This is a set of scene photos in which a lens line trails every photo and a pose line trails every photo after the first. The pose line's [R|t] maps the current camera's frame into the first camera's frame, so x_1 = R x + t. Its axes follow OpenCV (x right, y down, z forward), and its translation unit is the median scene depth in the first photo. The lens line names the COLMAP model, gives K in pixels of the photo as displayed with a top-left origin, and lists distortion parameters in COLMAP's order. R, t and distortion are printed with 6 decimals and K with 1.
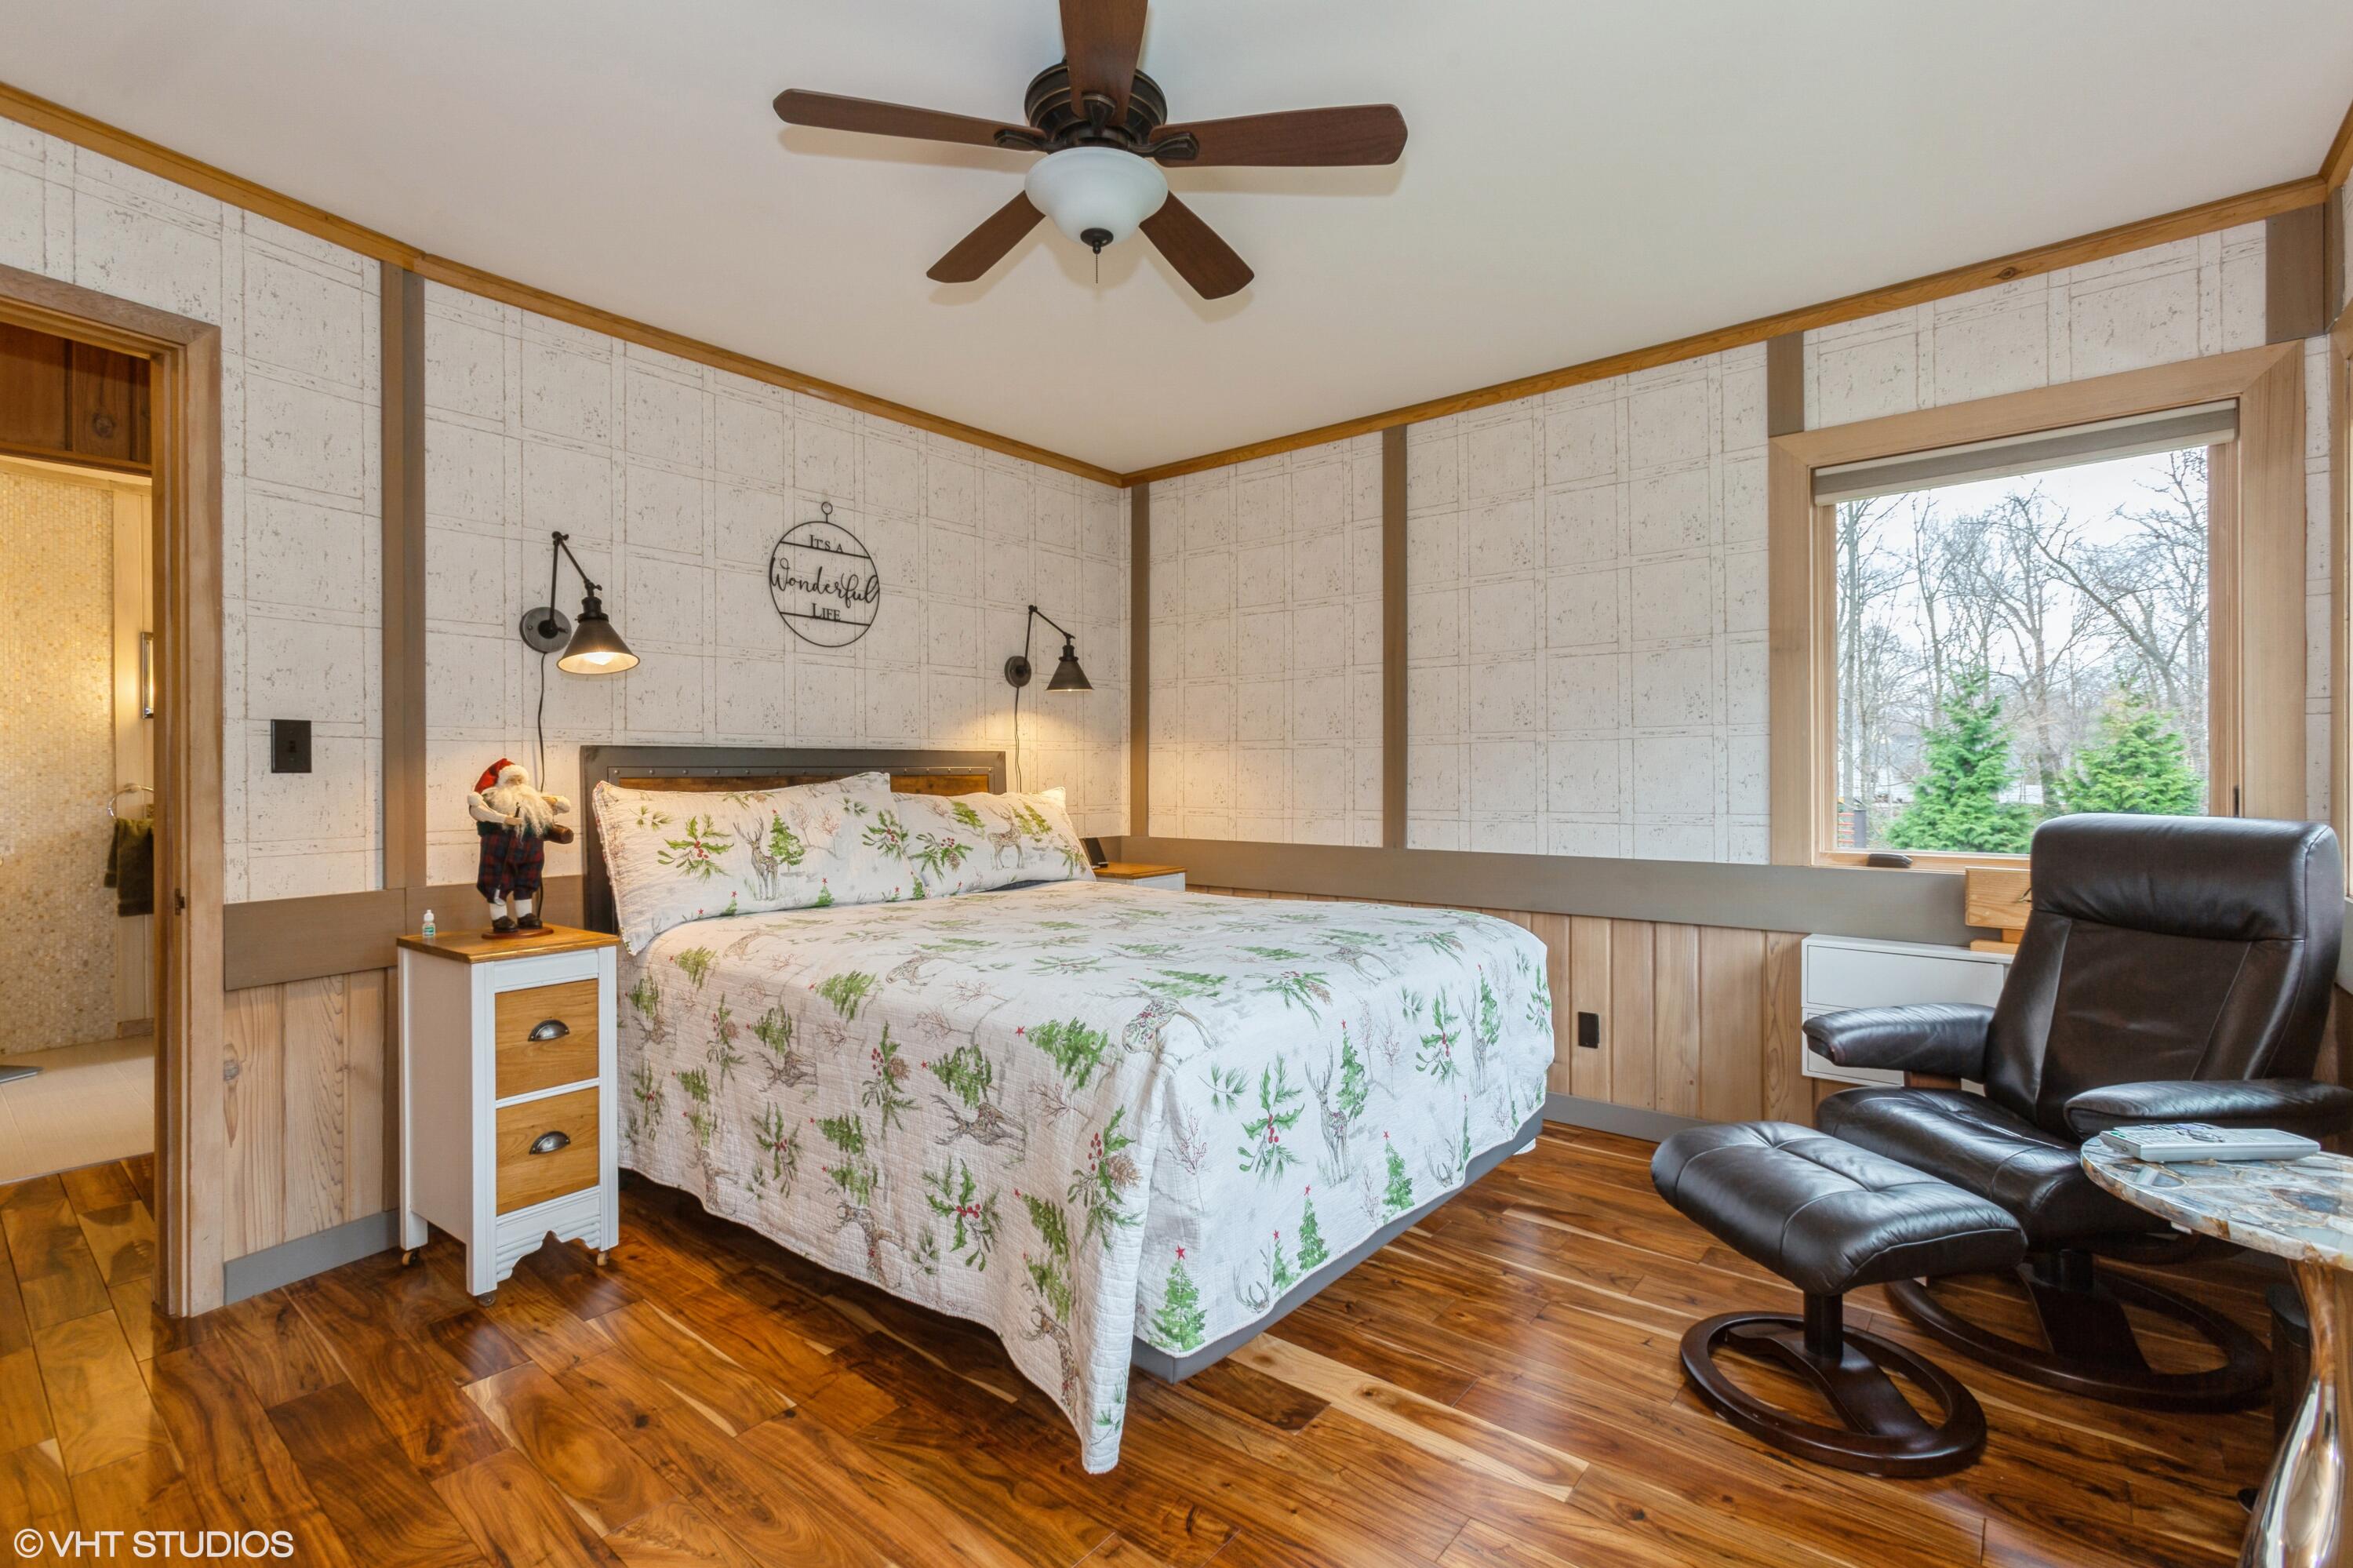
lens RADIAL K [[1060.7, 0, 1150.3], [0, 1060.7, 768.9], [0, 0, 1]] dist [-0.007473, 0.005888]
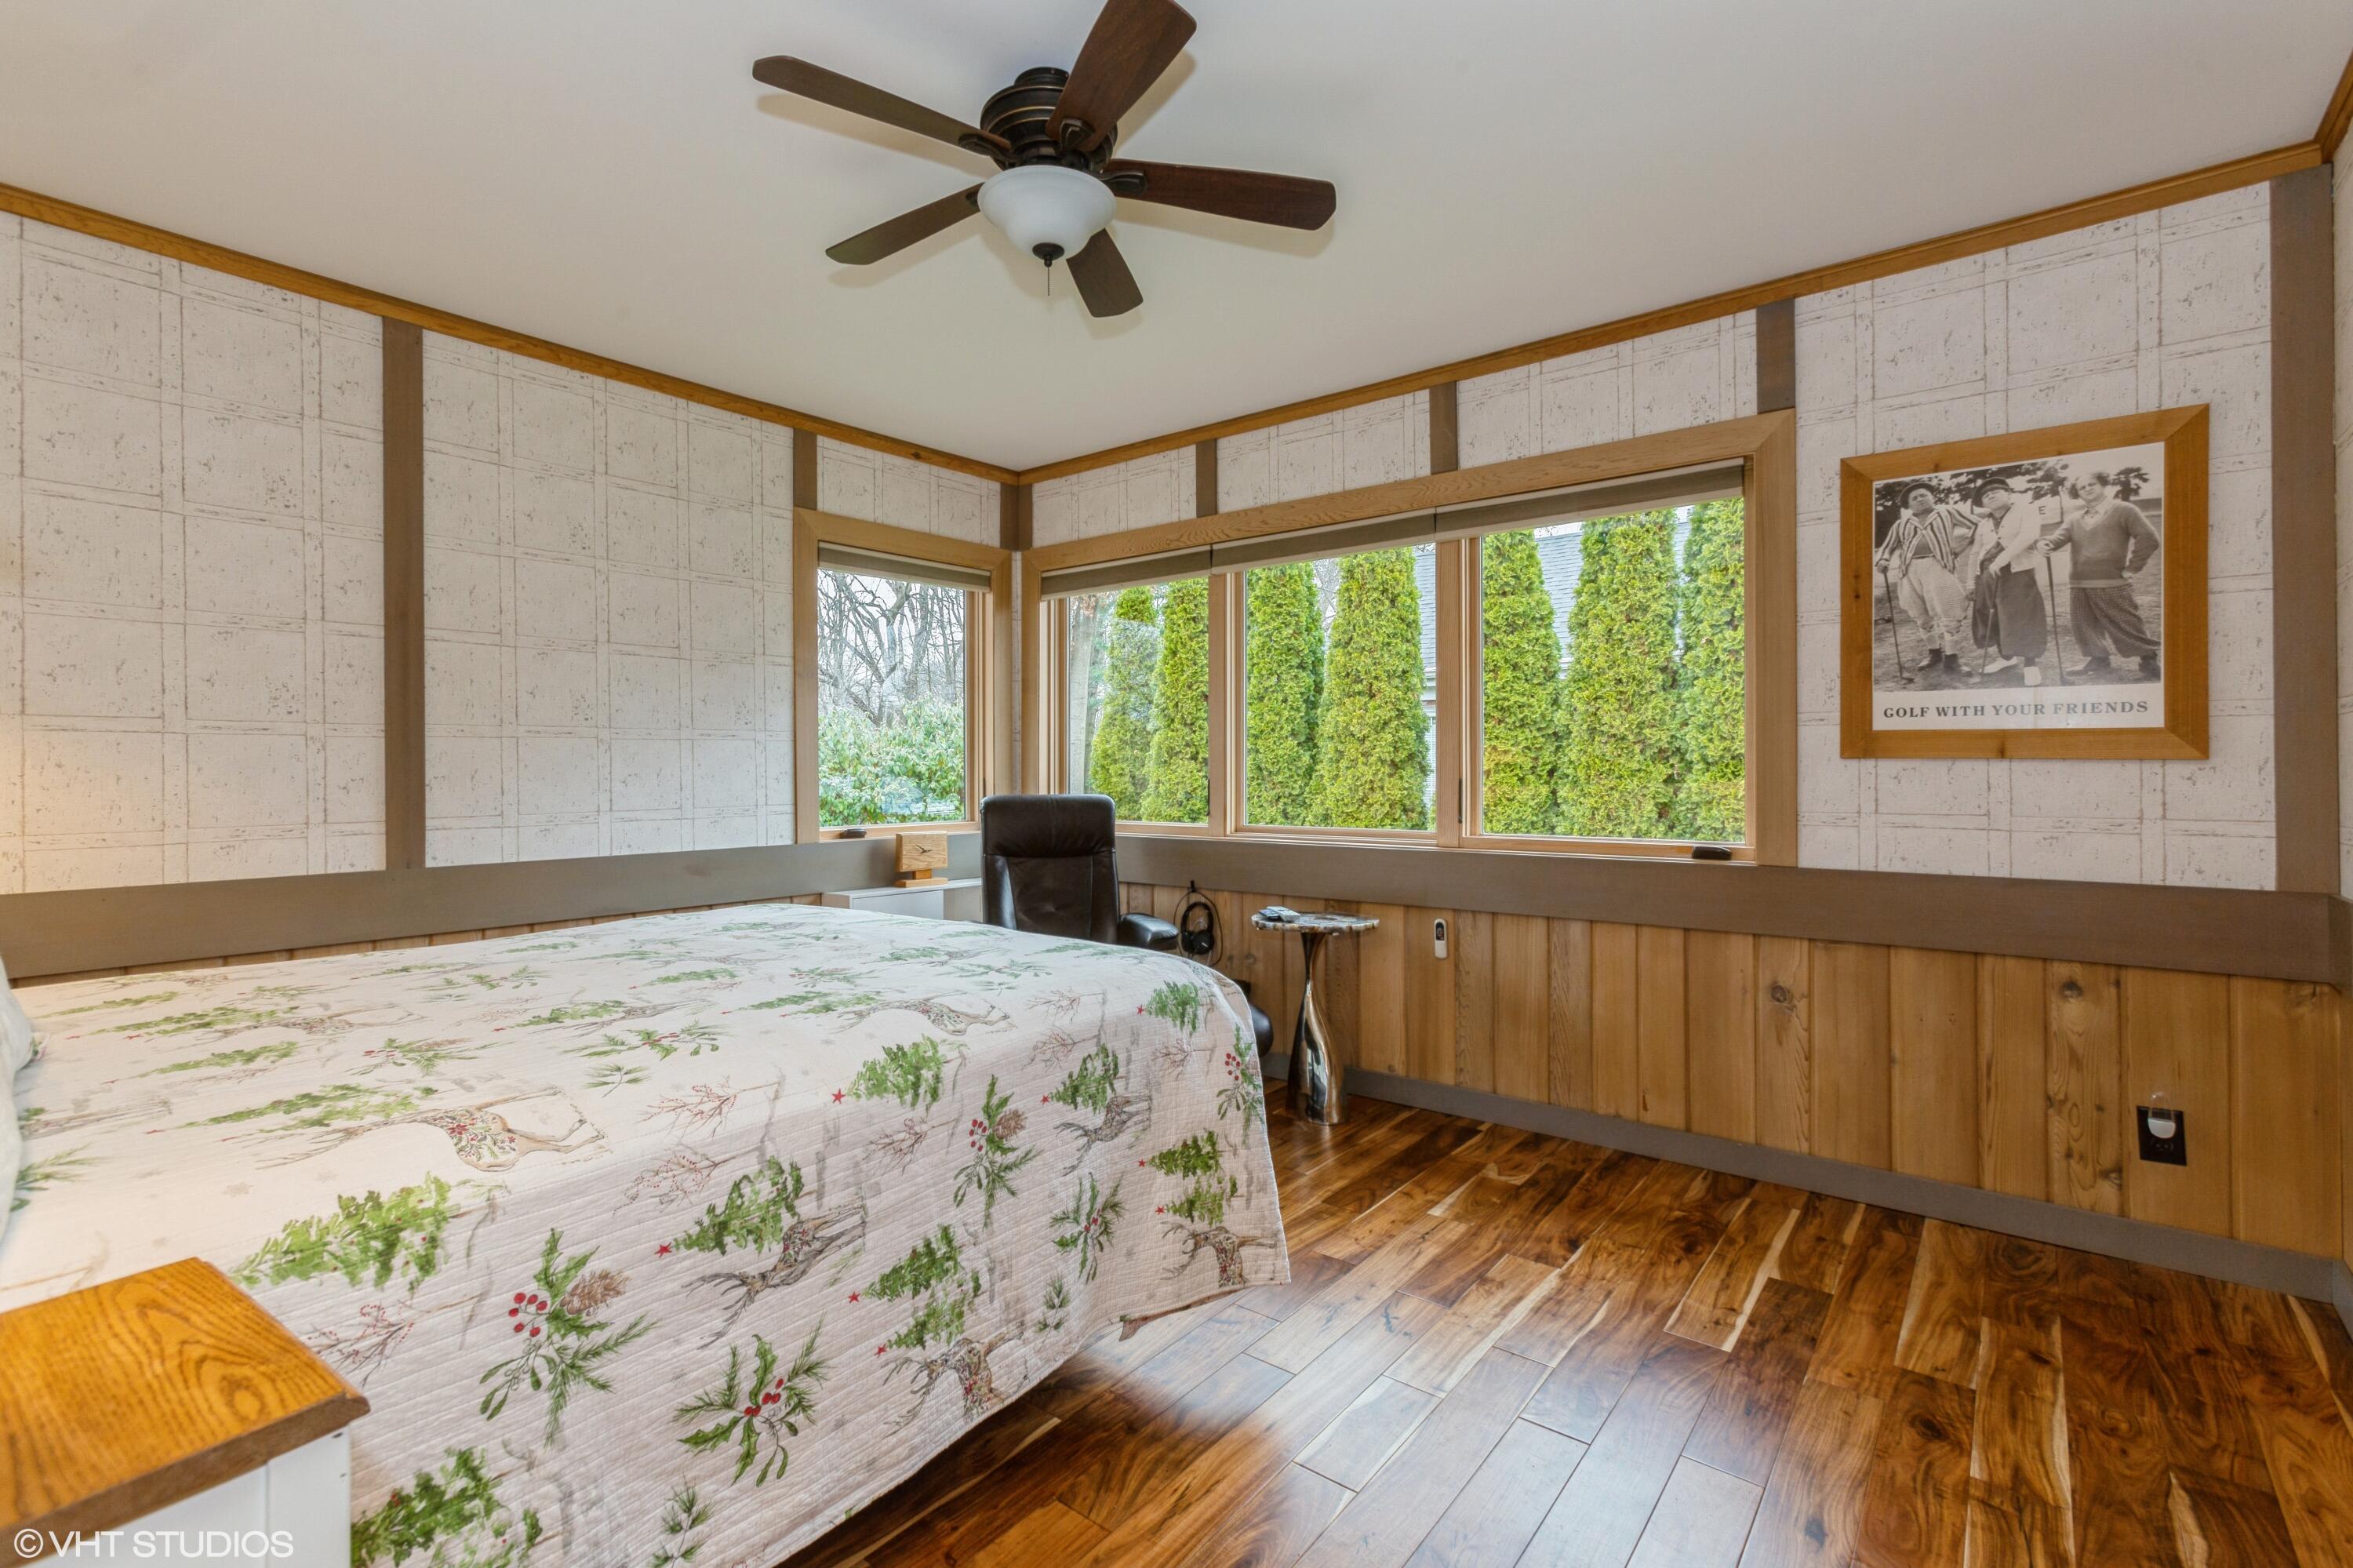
lens RADIAL K [[1060.7, 0, 1155.5], [0, 1060.7, 779.4], [0, 0, 1]] dist [-0.007473, 0.005888]
pose [[-0.011756, -0.005314, 0.999917, -0.710298], [0.000713, 0.999986, 0.005323, 0.007628], [-0.999931, 0.000776, -0.011752, 0.602088]]
